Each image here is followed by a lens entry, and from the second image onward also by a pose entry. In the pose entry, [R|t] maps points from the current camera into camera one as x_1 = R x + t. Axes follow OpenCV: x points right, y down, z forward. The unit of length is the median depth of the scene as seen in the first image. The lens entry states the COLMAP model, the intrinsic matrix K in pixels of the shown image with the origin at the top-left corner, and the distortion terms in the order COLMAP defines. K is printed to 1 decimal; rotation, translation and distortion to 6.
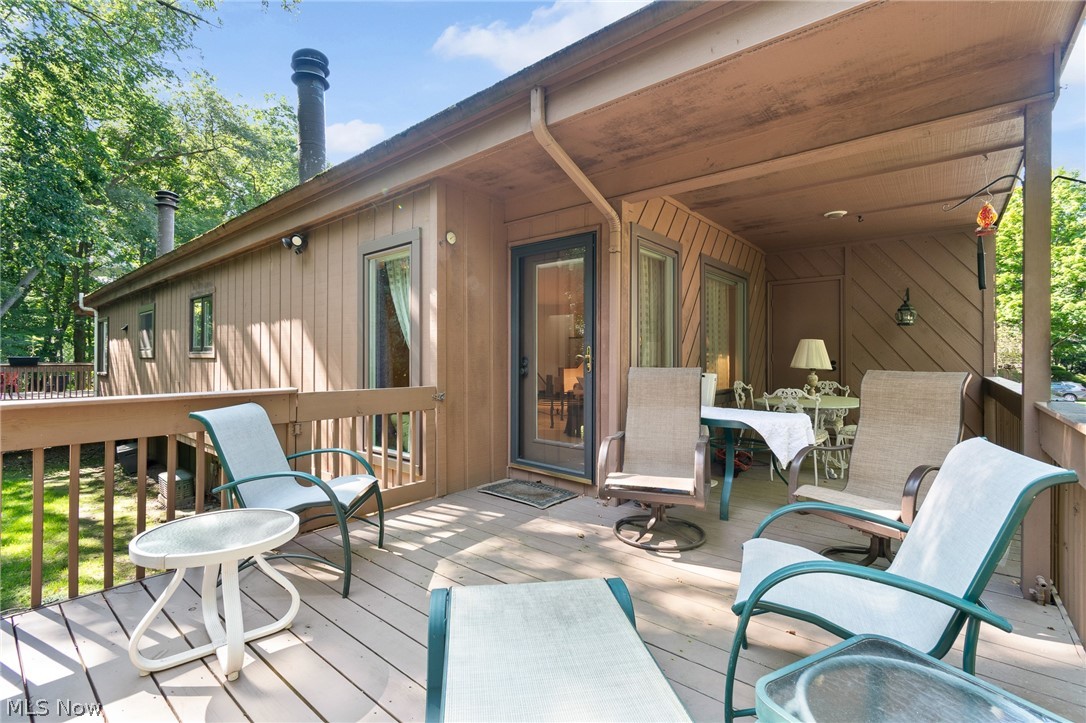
lens RADIAL K [[485.5, 0, 544.4], [0, 485.5, 359.0], [0, 0, 1]] dist [0.001107, -0.000018]
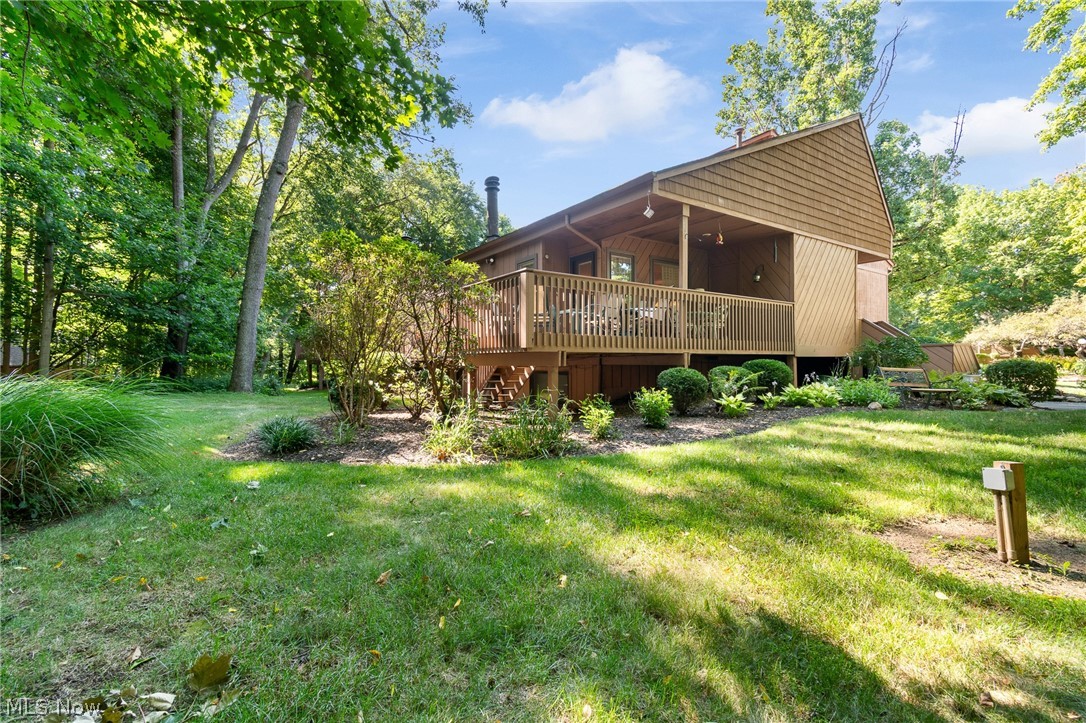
lens RADIAL K [[485.5, 0, 540.4], [0, 485.5, 360.5], [0, 0, 1]] dist [0.001107, -0.000018]
pose [[0.964009, -0.005554, -0.265810, 0.416228], [0.004056, 0.999973, -0.006183, 0.301518], [0.265837, 0.004882, 0.964006, -1.394530]]
